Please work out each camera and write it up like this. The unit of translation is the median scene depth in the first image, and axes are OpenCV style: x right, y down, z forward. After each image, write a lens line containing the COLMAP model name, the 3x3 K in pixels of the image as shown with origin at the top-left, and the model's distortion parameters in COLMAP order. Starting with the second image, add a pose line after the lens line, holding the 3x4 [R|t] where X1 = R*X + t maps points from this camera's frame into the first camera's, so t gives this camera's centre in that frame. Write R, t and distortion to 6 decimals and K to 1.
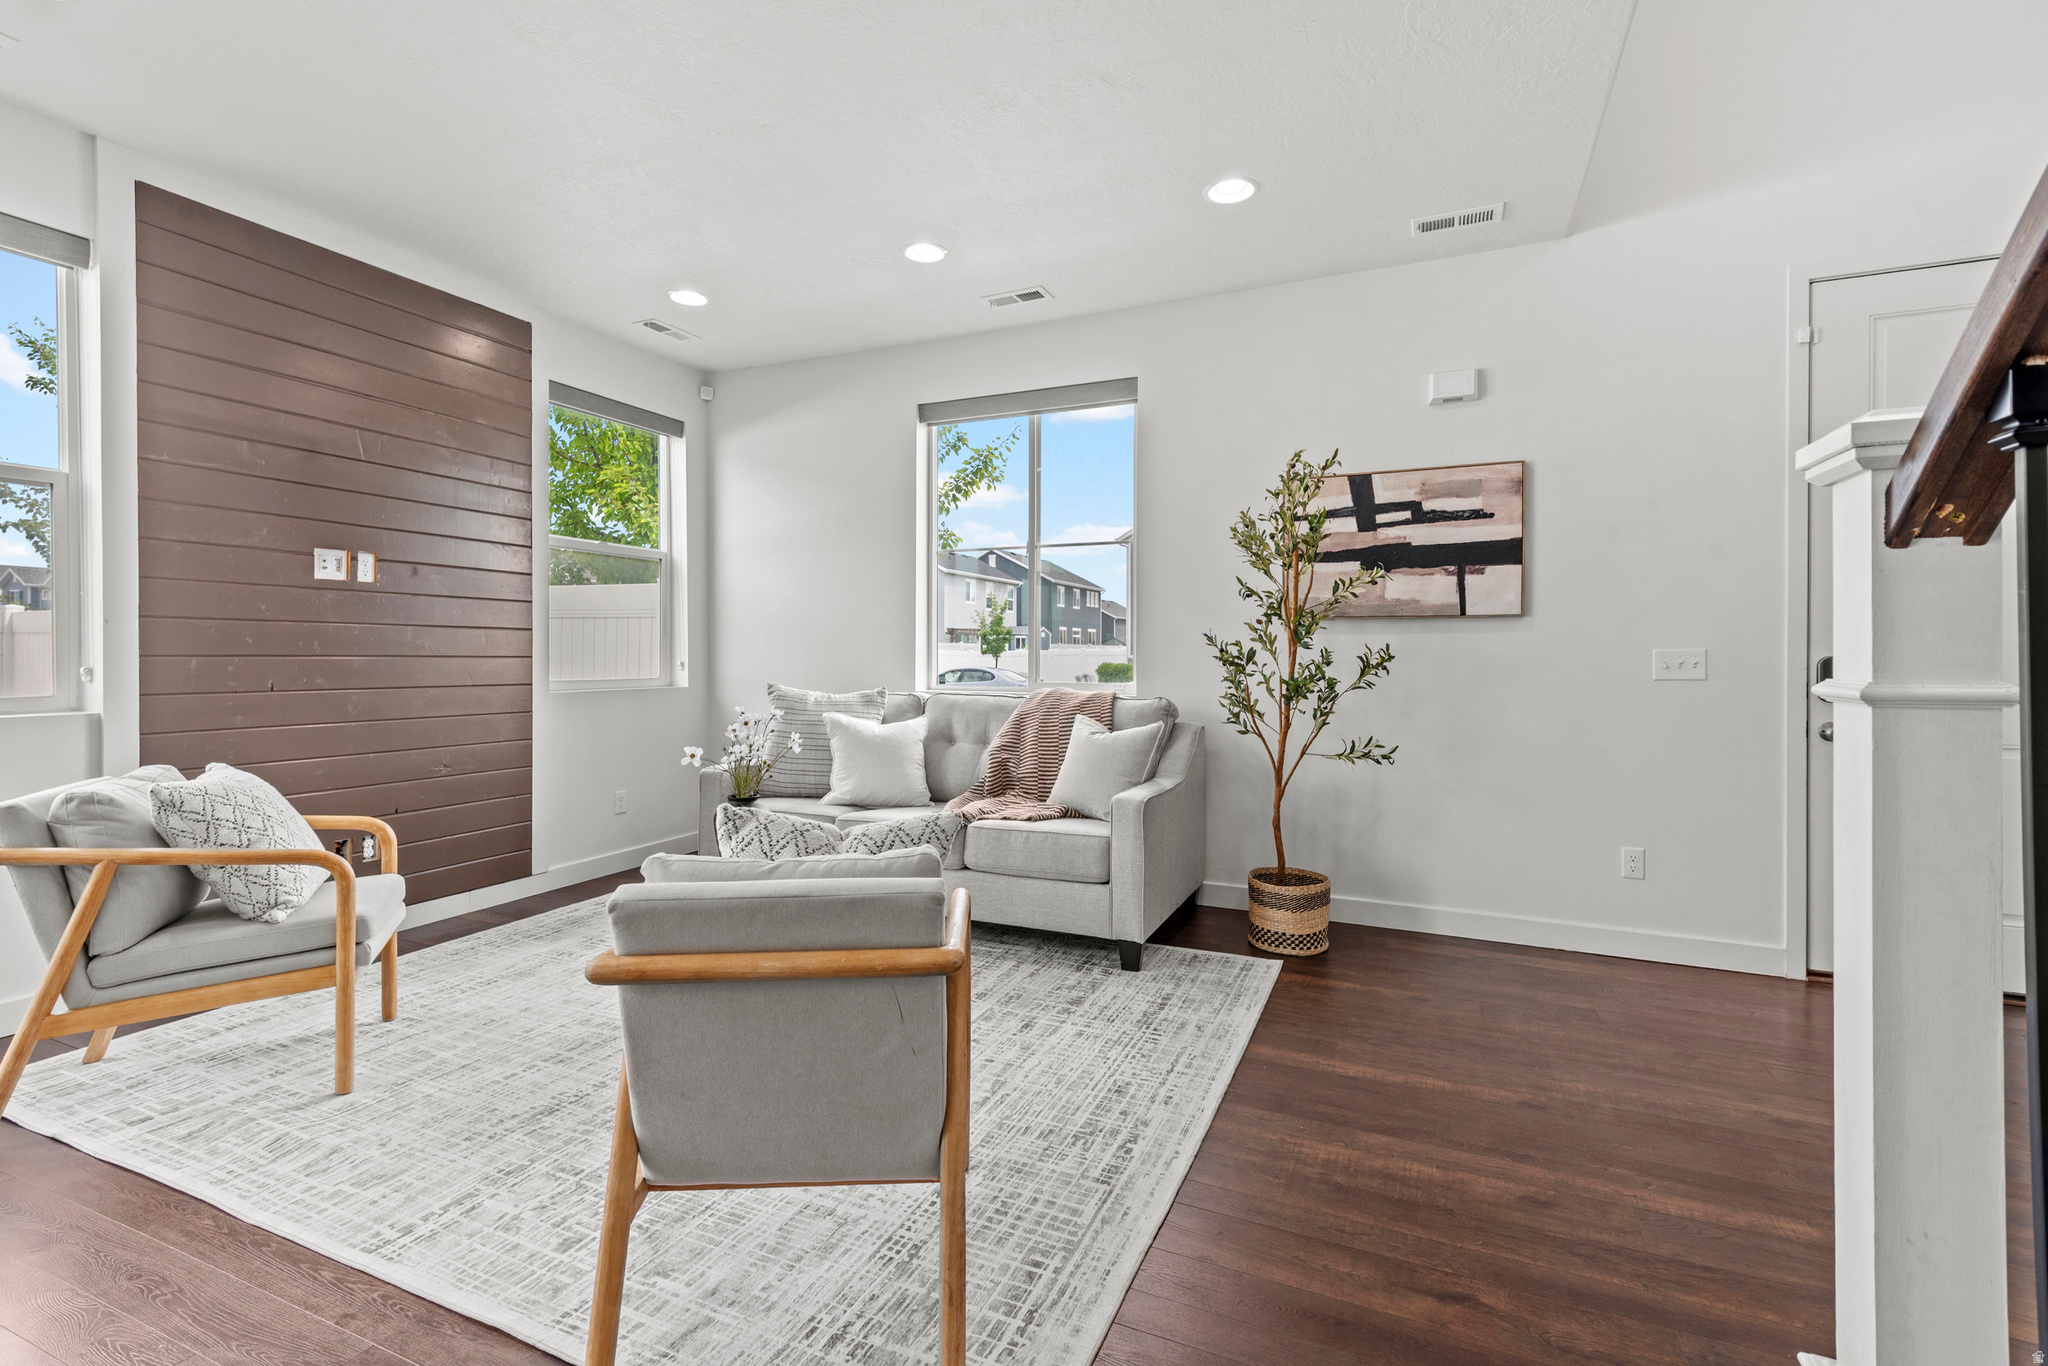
lens RADIAL K [[921.4, 0, 1012.7], [0, 921.4, 667.2], [0, 0, 1]] dist [0.004904, -0.001431]
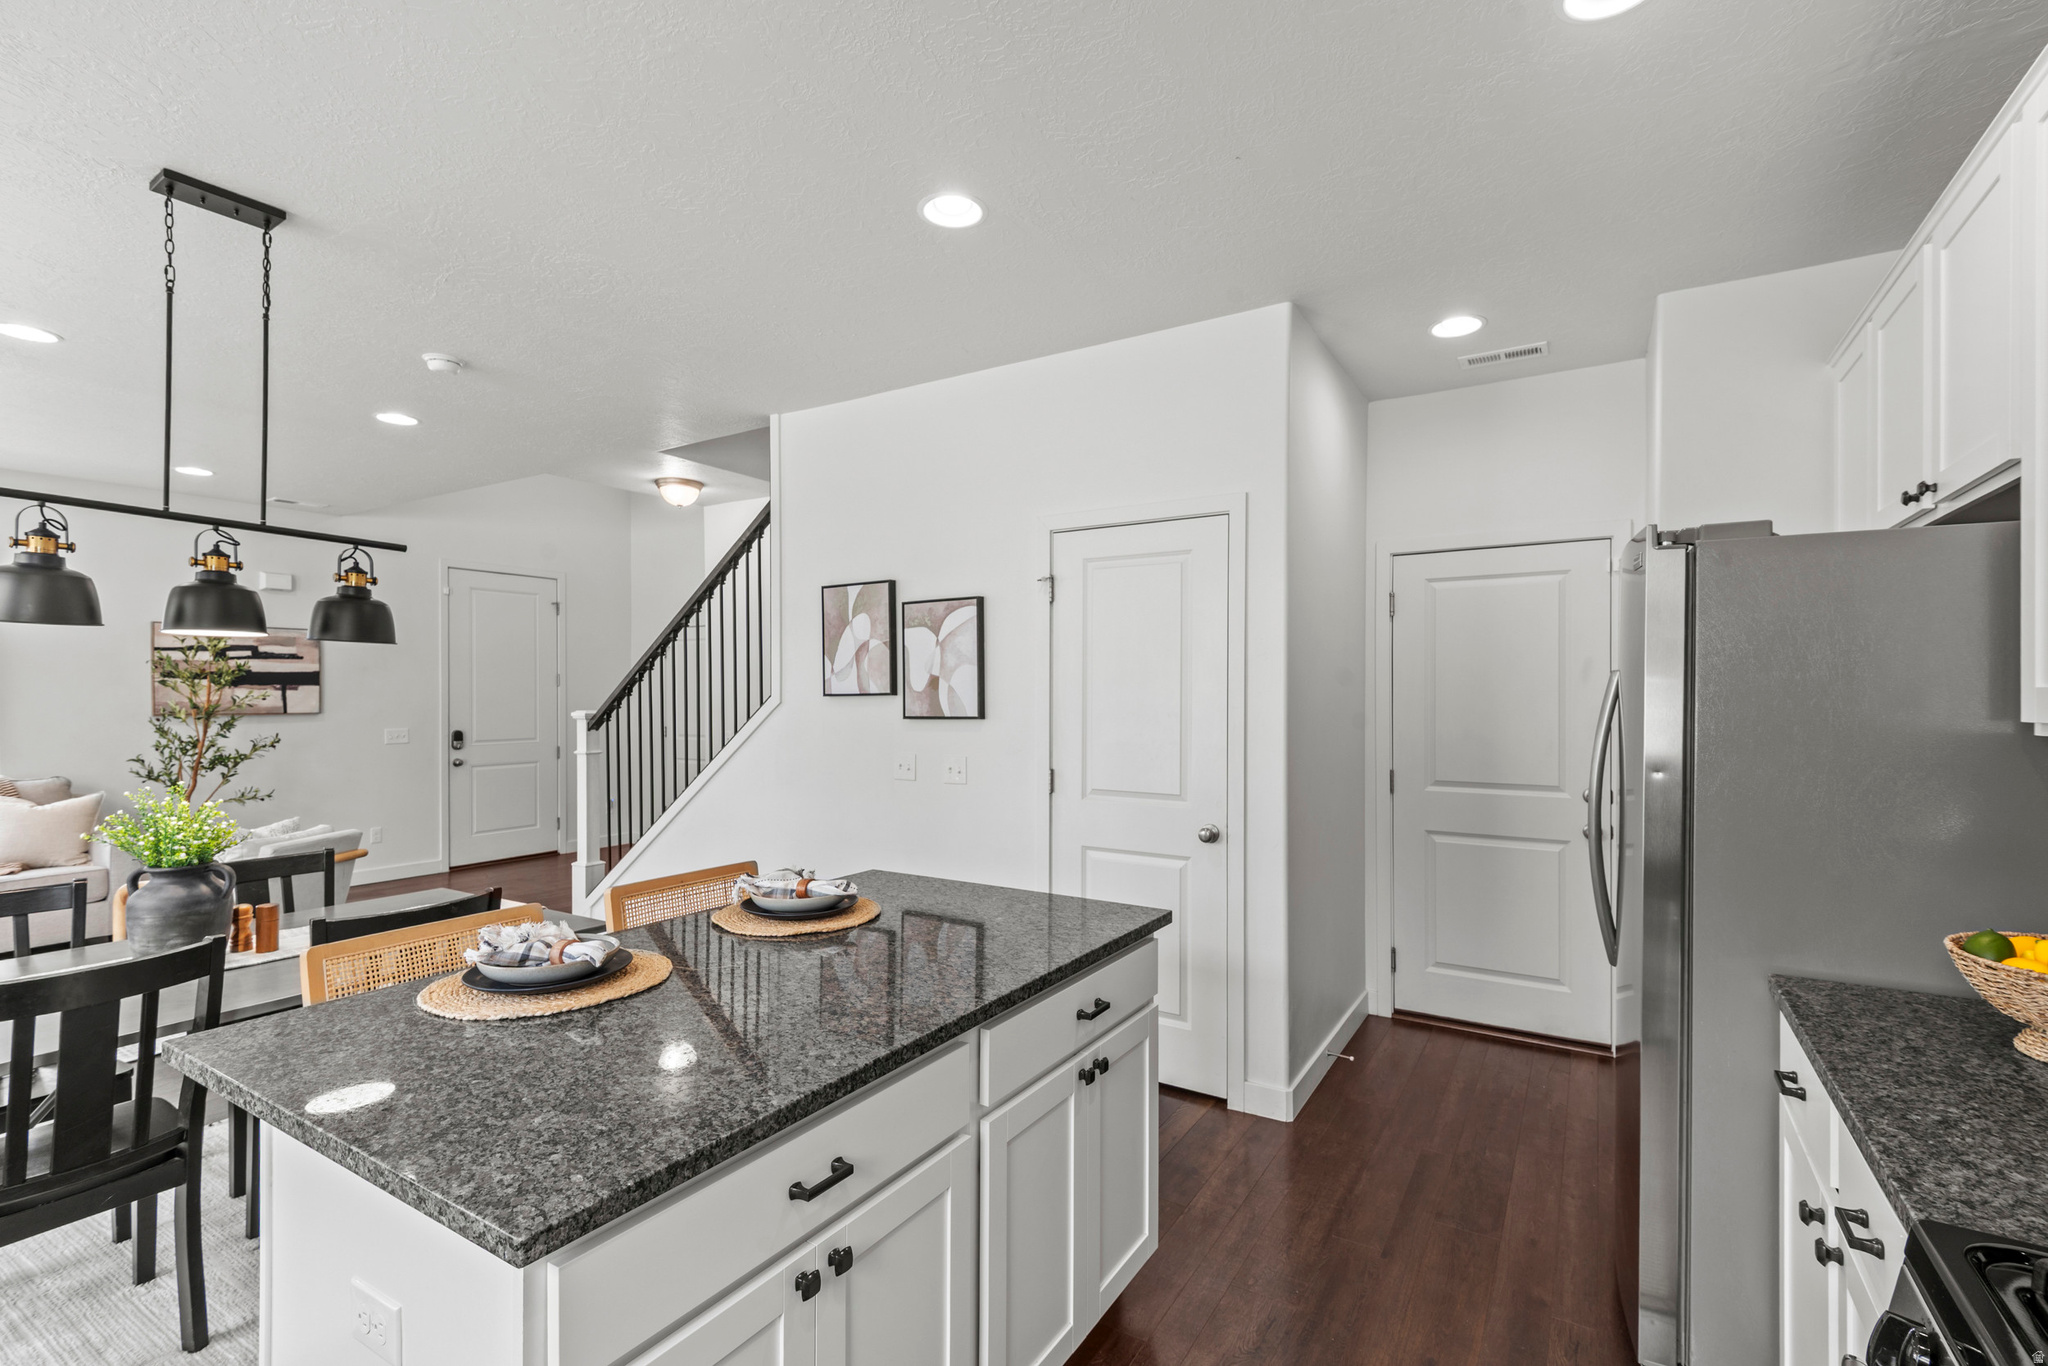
lens RADIAL K [[921.4, 0, 1029.7], [0, 921.4, 700.2], [0, 0, 1]] dist [0.004904, -0.001431]
pose [[0.111919, -0.006510, 0.993696, -1.125566], [0.010678, 0.999929, 0.005349, -0.077277], [-0.993660, 0.010012, 0.111981, -0.618991]]
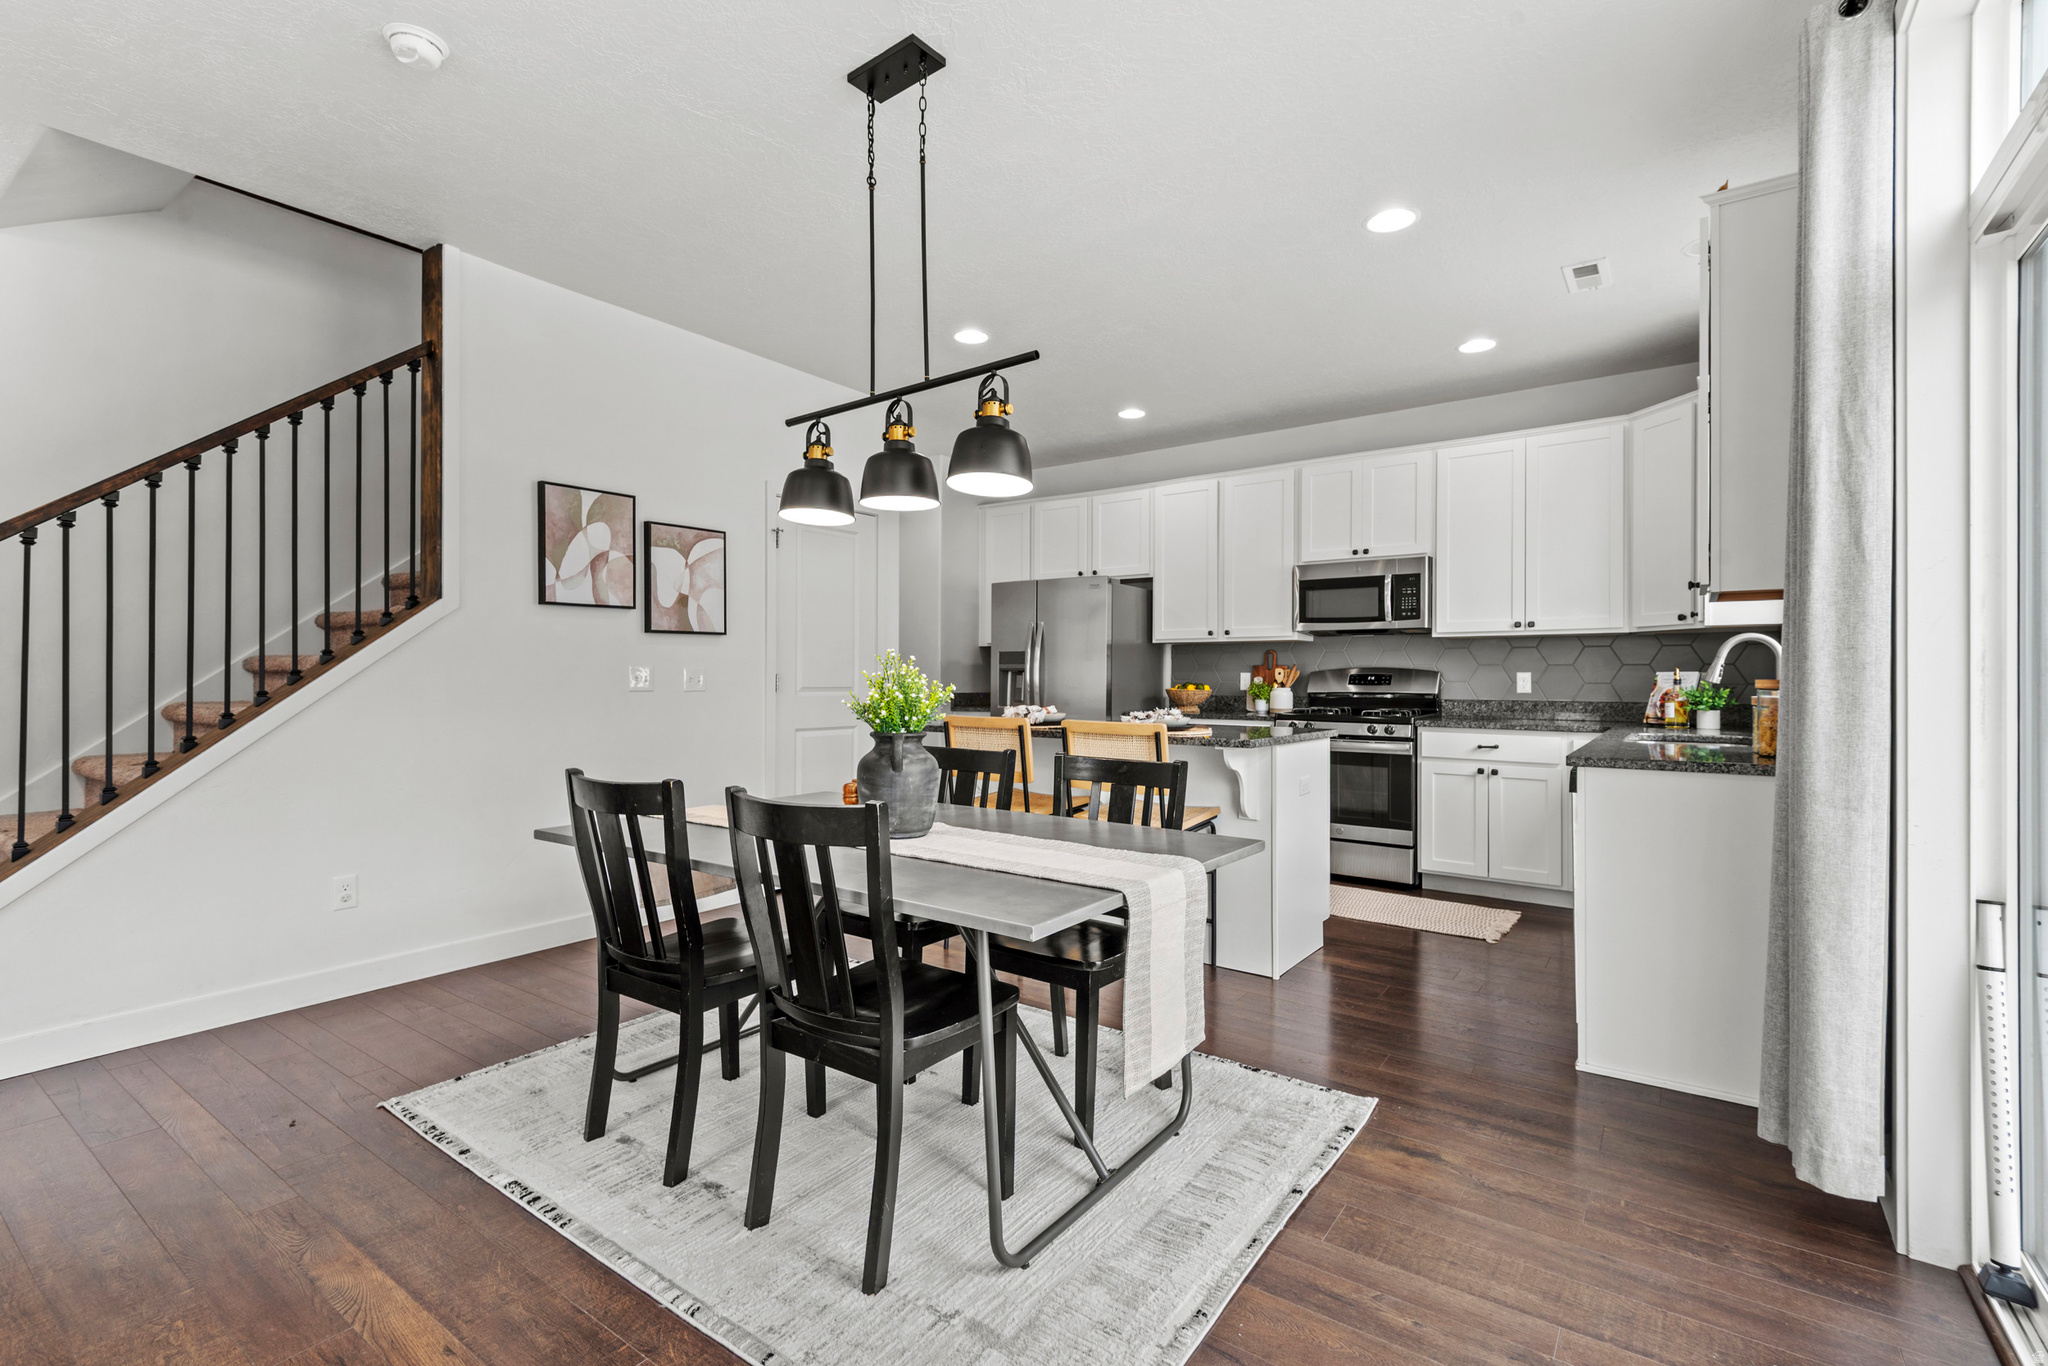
lens RADIAL K [[921.4, 0, 1045.9], [0, 921.4, 672.6], [0, 0, 1]] dist [0.004904, -0.001431]
pose [[-0.984754, -0.009985, 0.173663, -0.737509], [-0.008651, 0.999927, 0.008435, -0.013177], [-0.173735, 0.006804, -0.984769, 0.726185]]
